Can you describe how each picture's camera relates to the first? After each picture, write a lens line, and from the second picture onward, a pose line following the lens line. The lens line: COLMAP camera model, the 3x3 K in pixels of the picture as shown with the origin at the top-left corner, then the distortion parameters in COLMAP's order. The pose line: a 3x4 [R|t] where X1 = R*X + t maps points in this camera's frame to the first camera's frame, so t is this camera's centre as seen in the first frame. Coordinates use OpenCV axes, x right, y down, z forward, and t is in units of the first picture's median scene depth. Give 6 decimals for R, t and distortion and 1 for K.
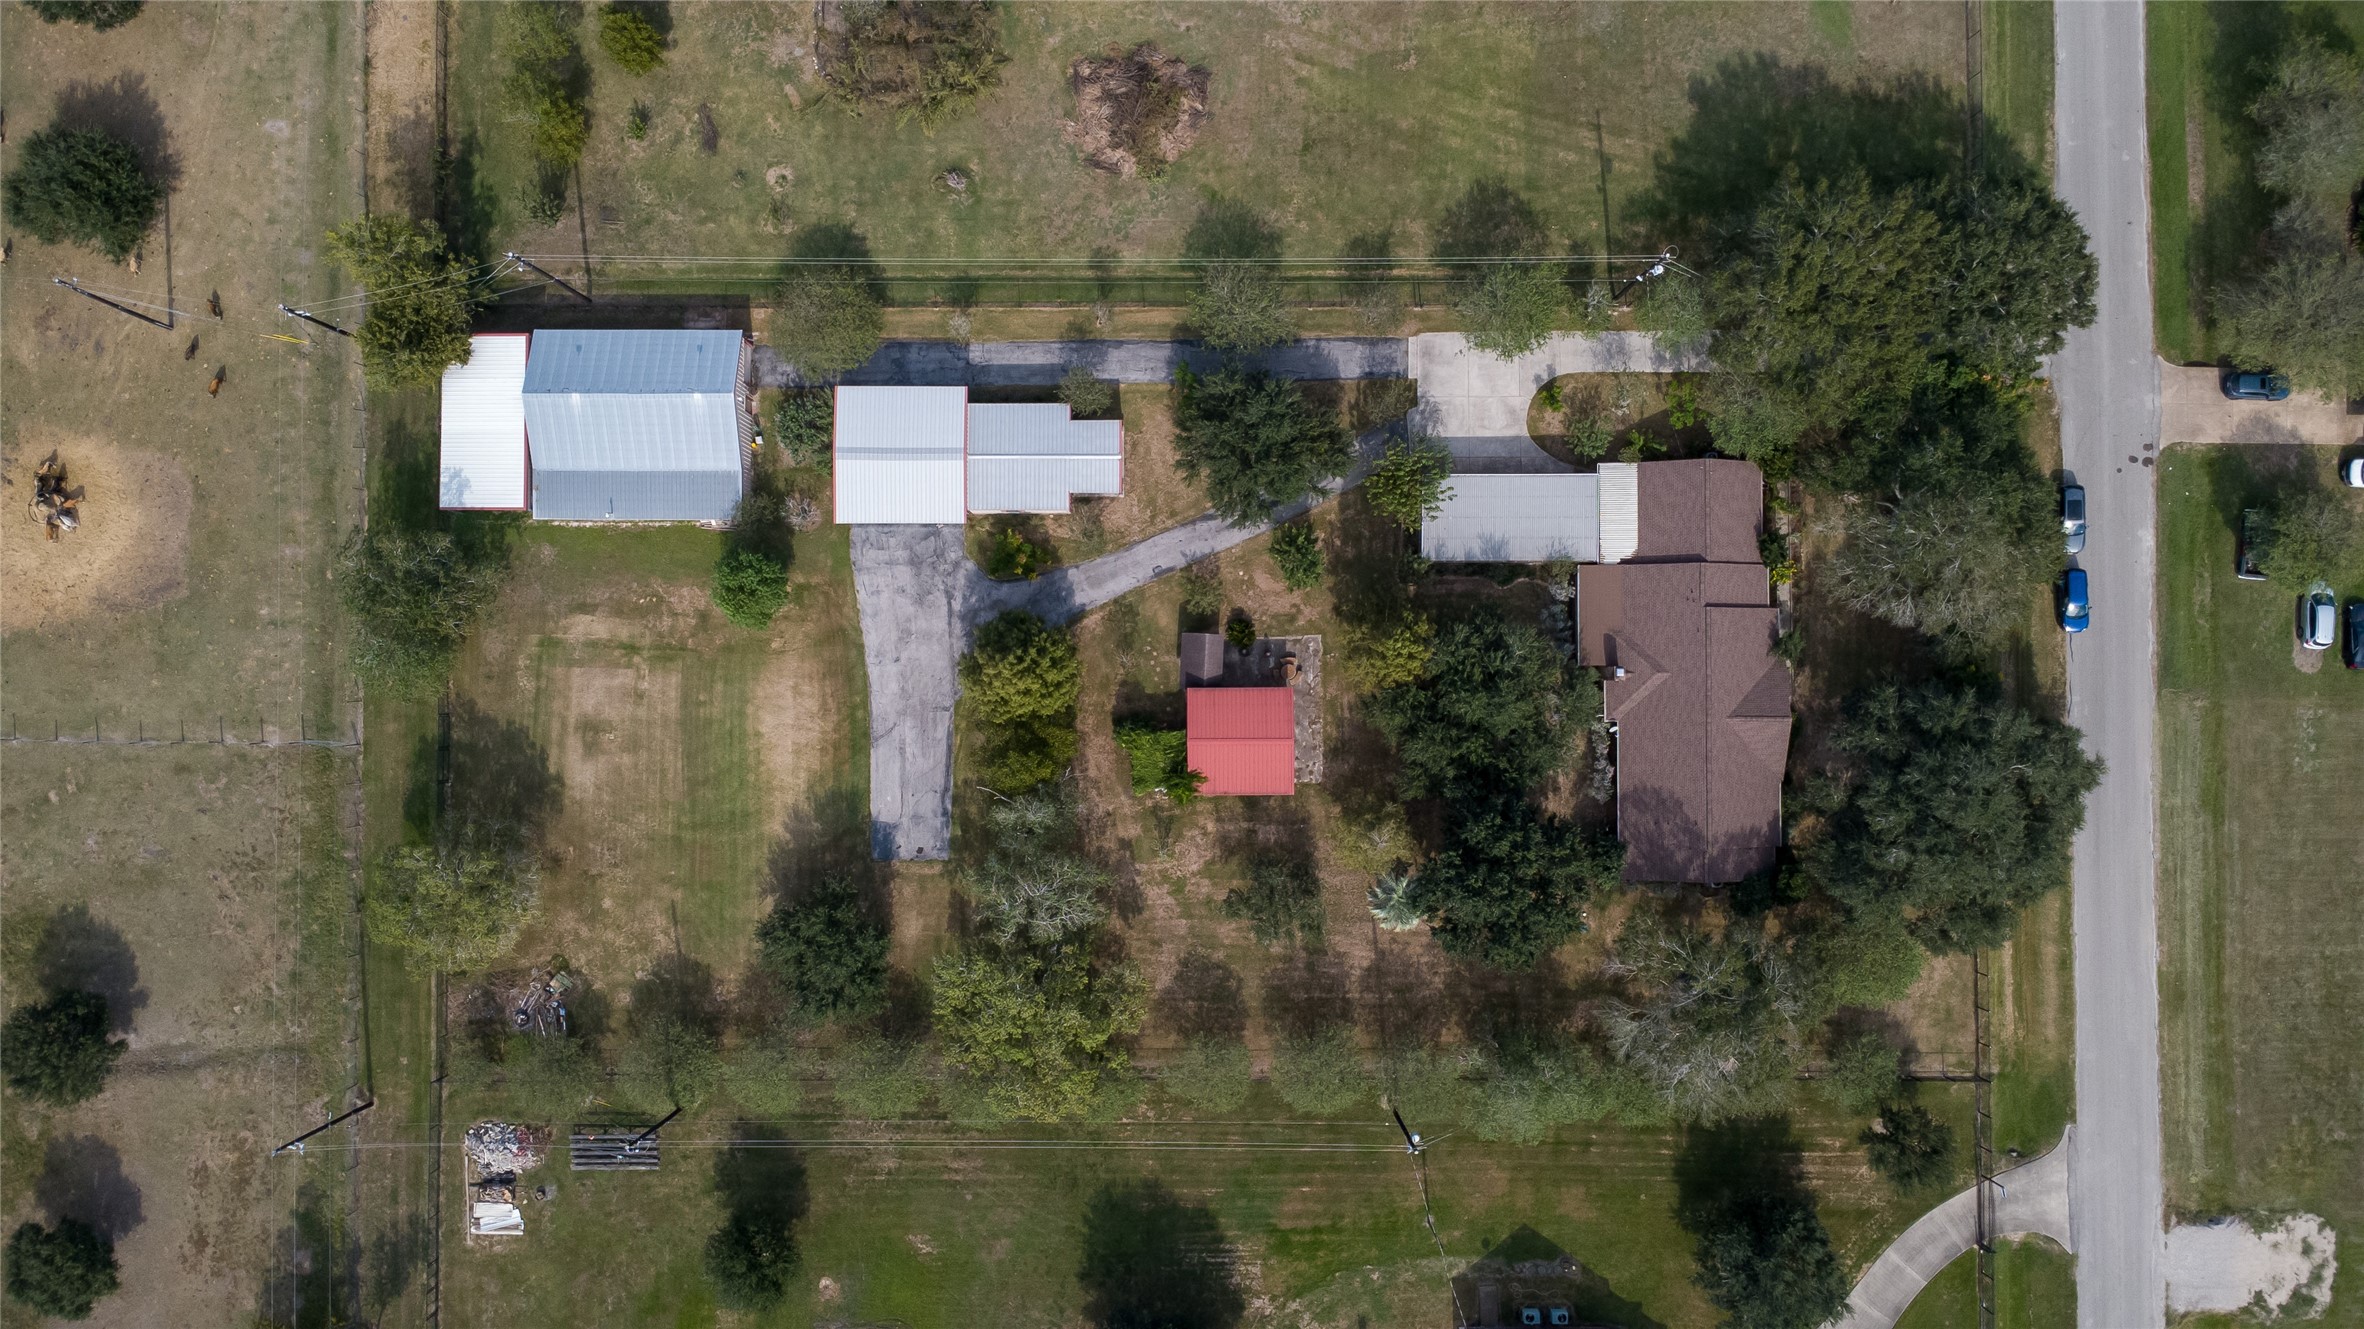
lens RADIAL K [[1657.2, 0, 1178.3], [0, 1657.2, 664.0], [0, 0, 1]] dist [0.020058, -0.026602]
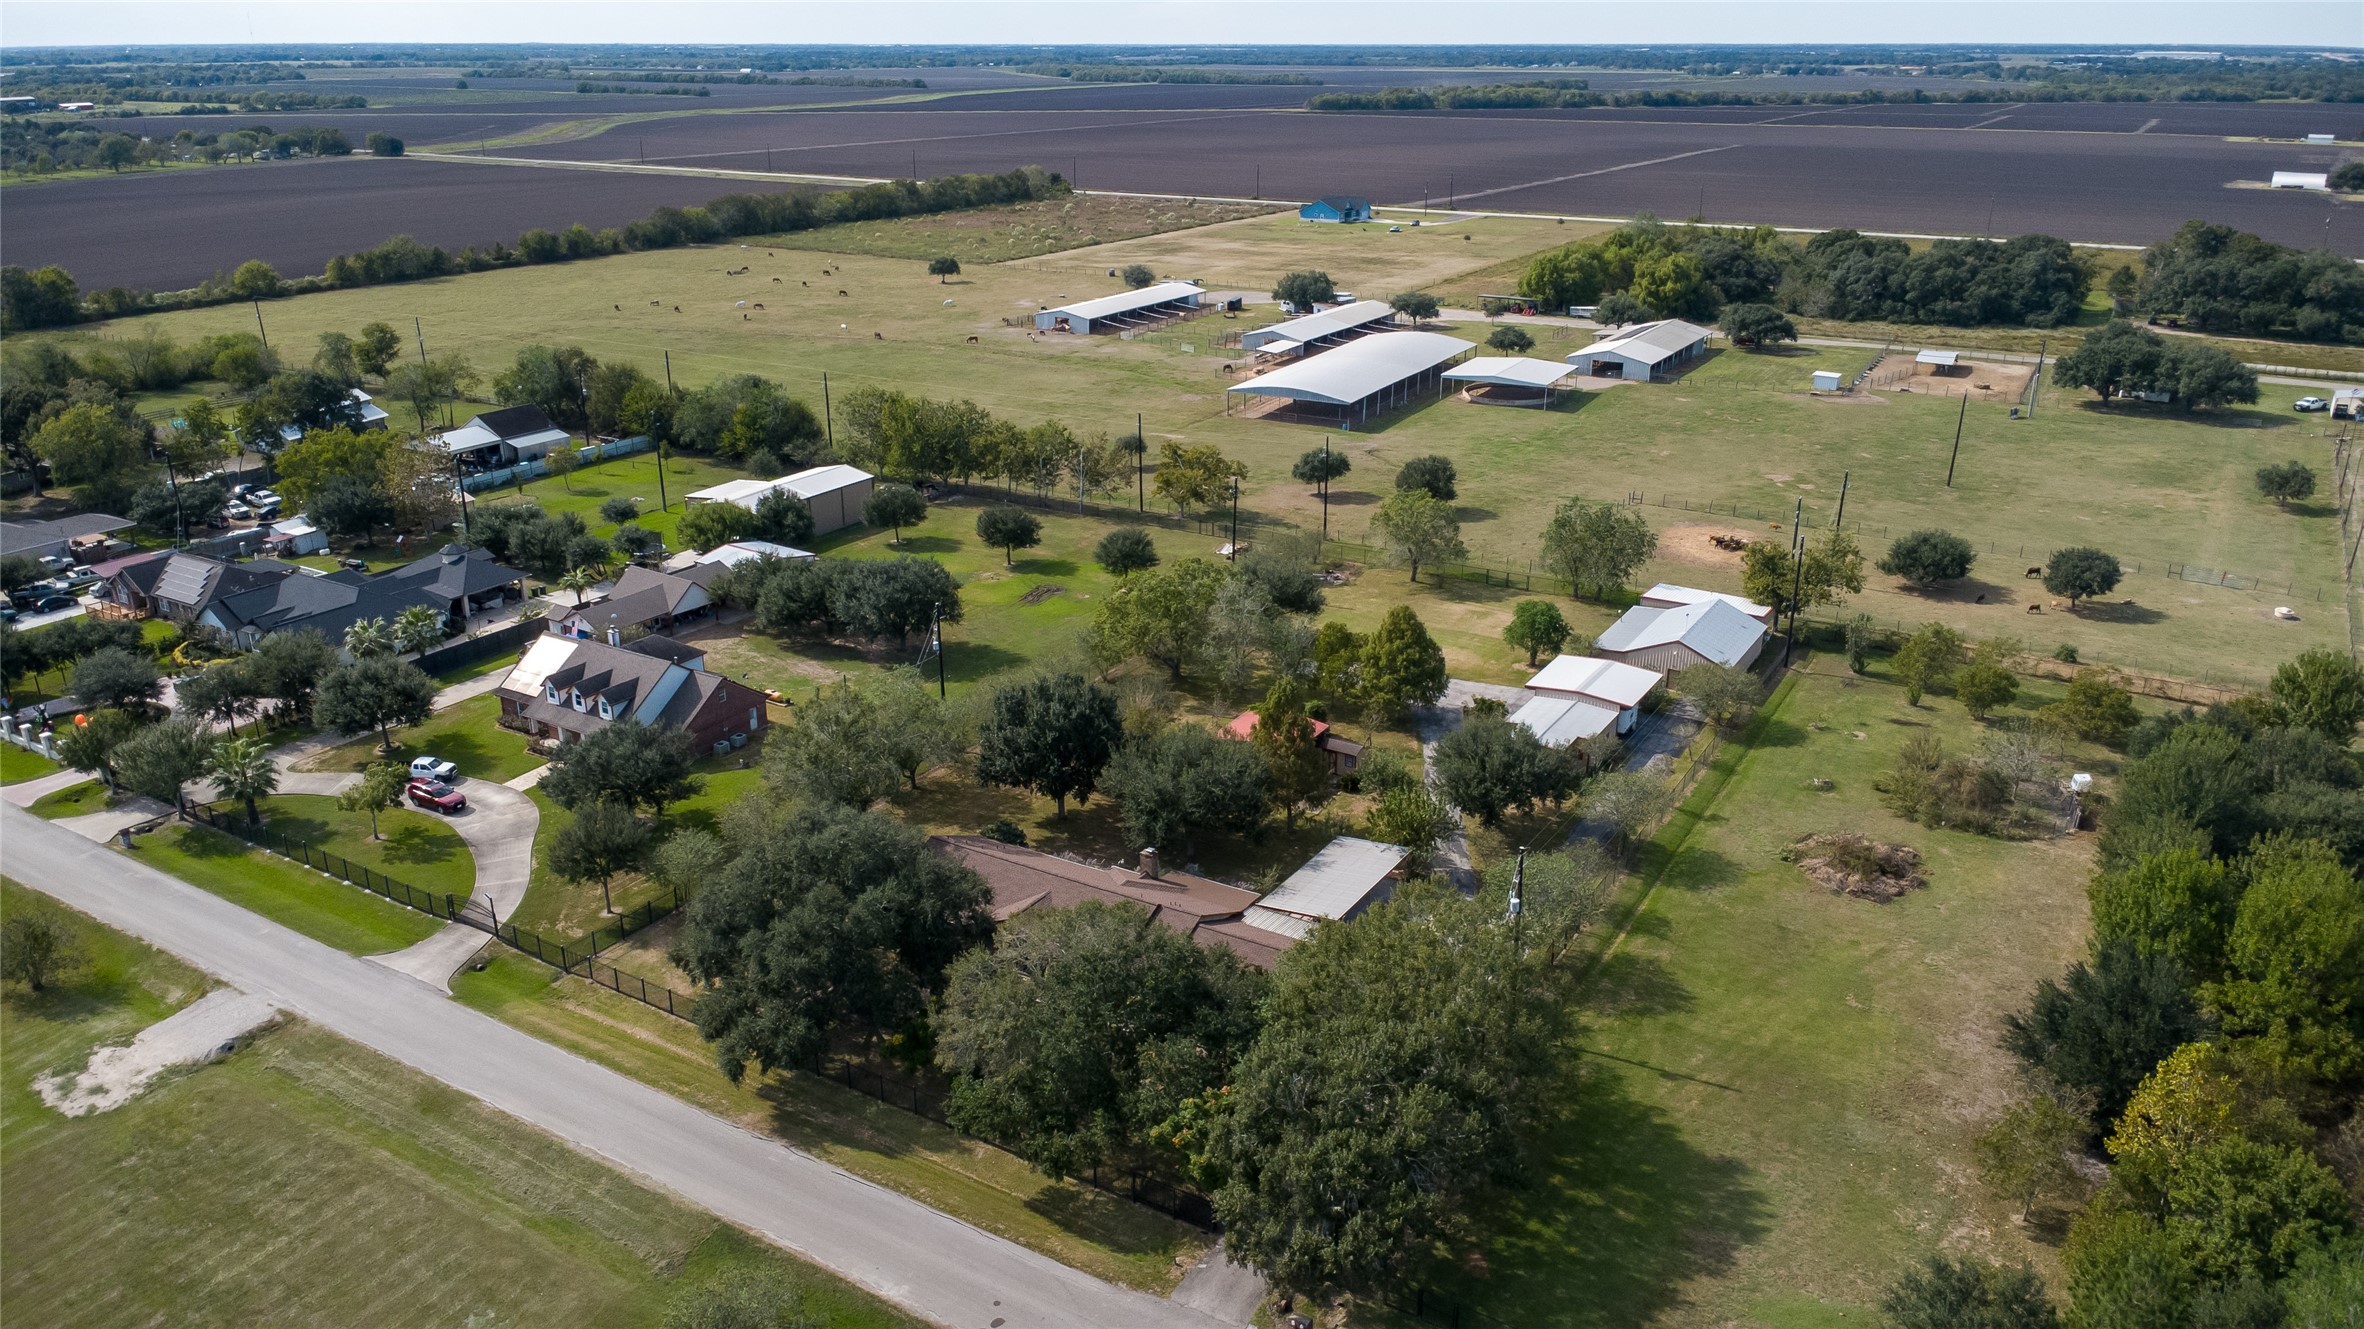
lens RADIAL K [[1671.9, 0, 1181.0], [0, 1671.9, 635.1], [0, 0, 1]] dist [0.017425, -0.004752]
pose [[-0.519906, 0.292514, -0.802579, 0.993357], [-0.853971, -0.155114, 0.496663, -0.475255], [0.020790, 0.943597, 0.330443, 0.522536]]
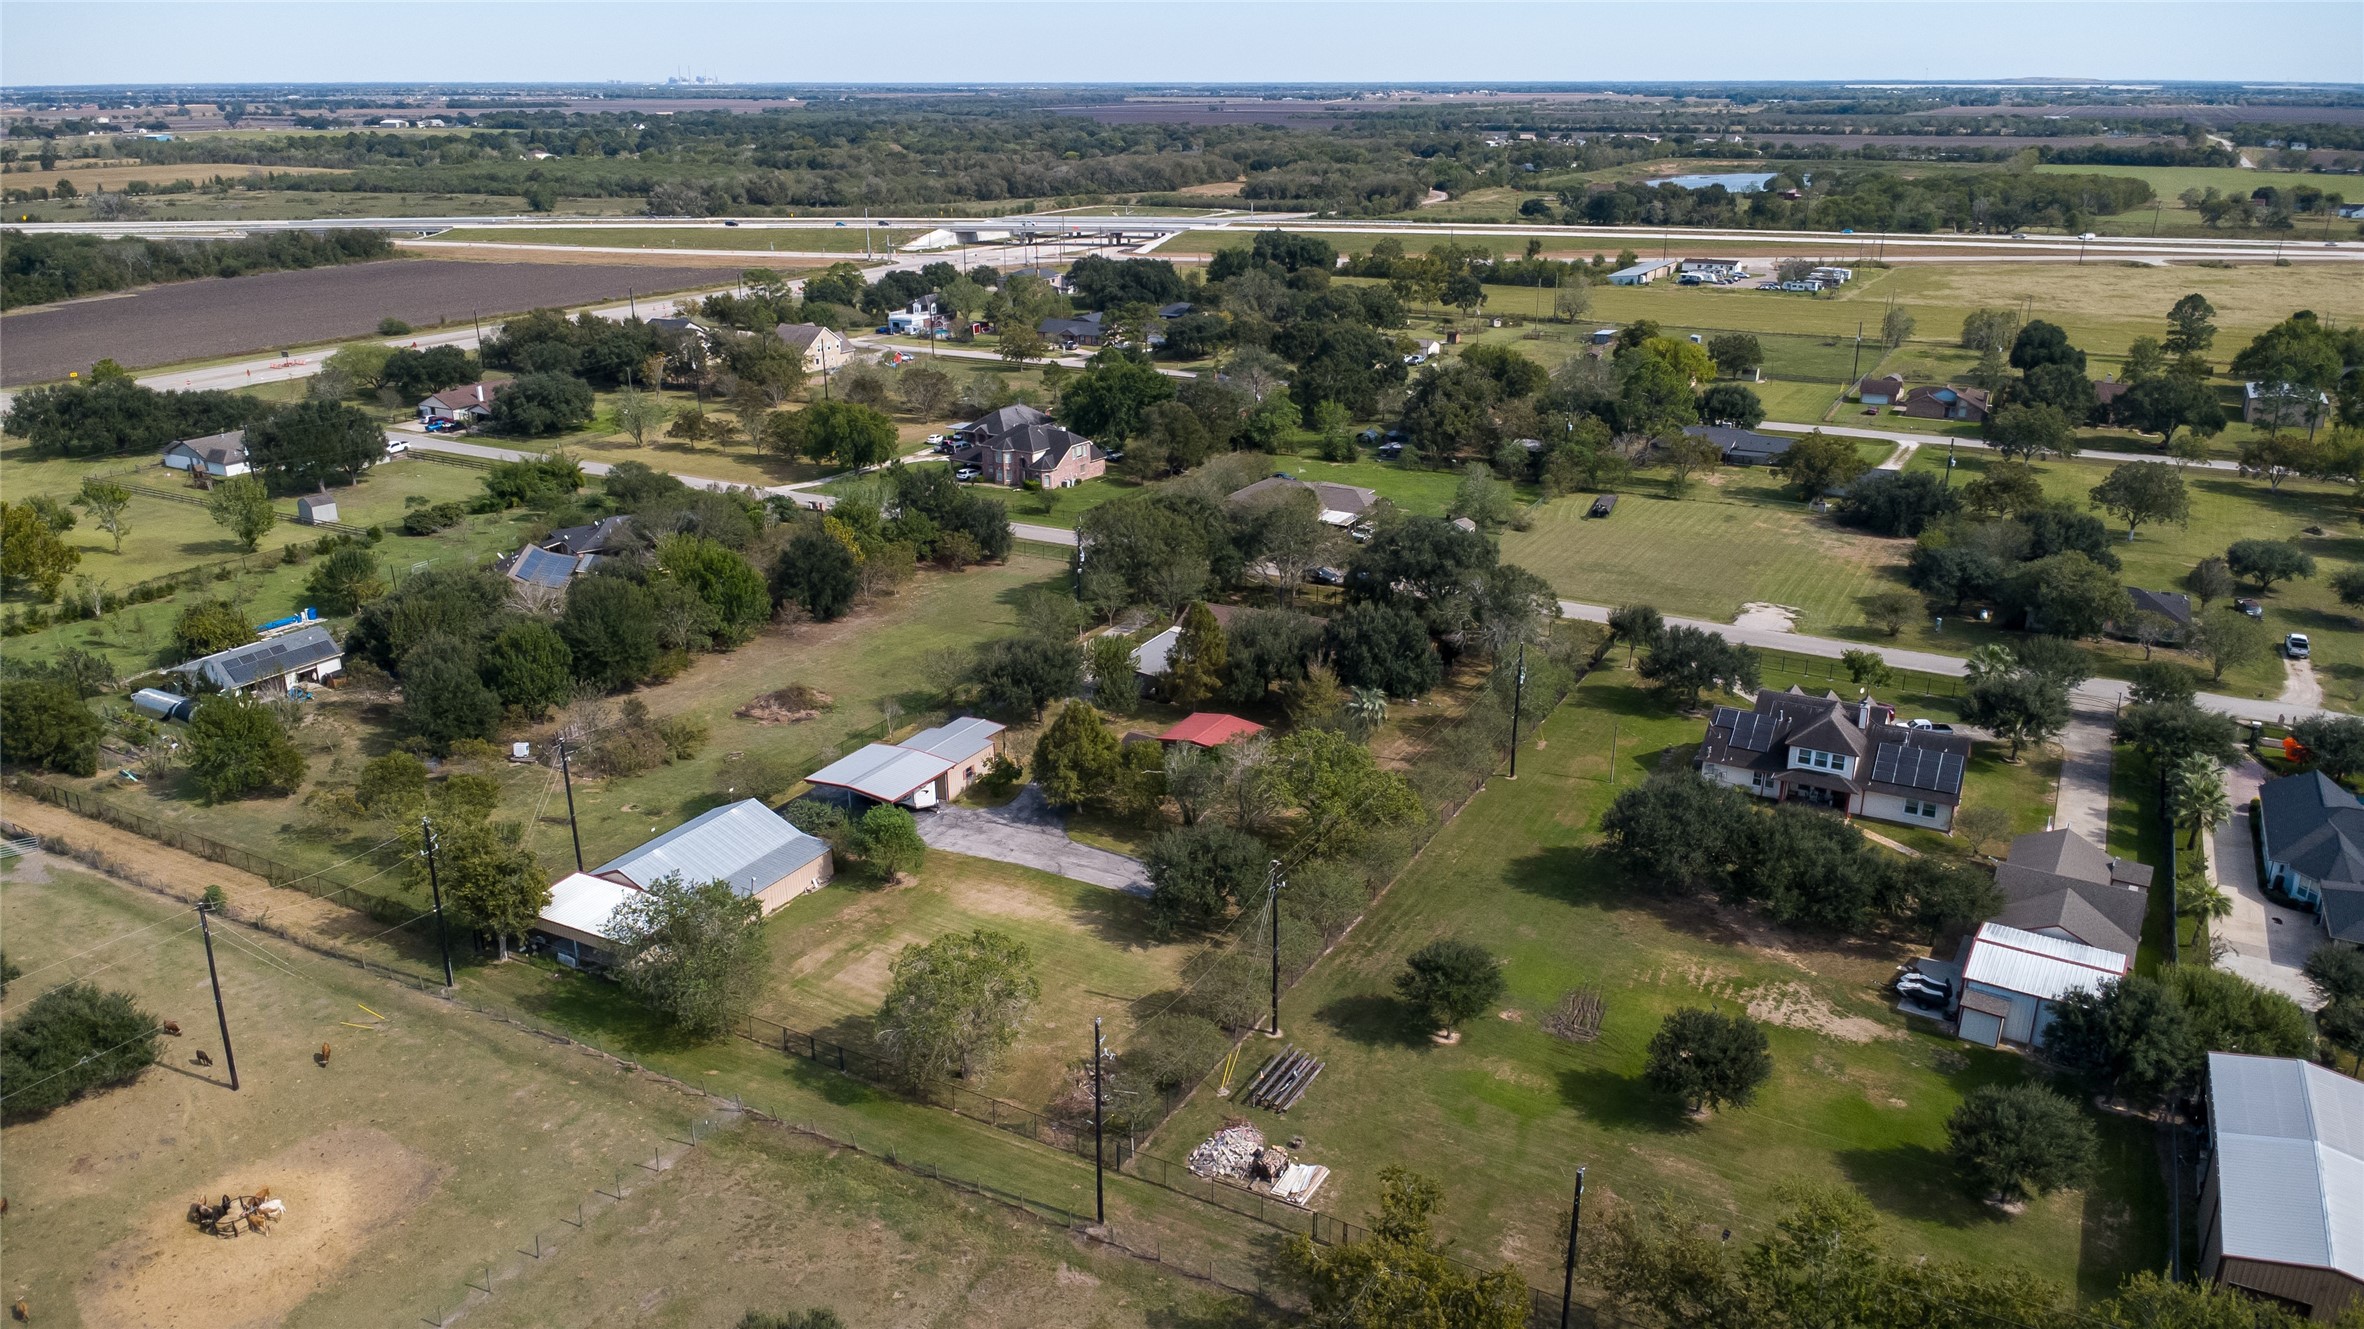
lens RADIAL K [[1660.6, 0, 1179.5], [0, 1660.6, 660.4], [0, 0, 1]] dist [0.004464, 0.002206]
pose [[0.485623, -0.285105, 0.826369, -1.041517], [0.873953, 0.179312, -0.451722, 0.605032], [-0.019390, 0.941574, 0.336246, 0.482760]]
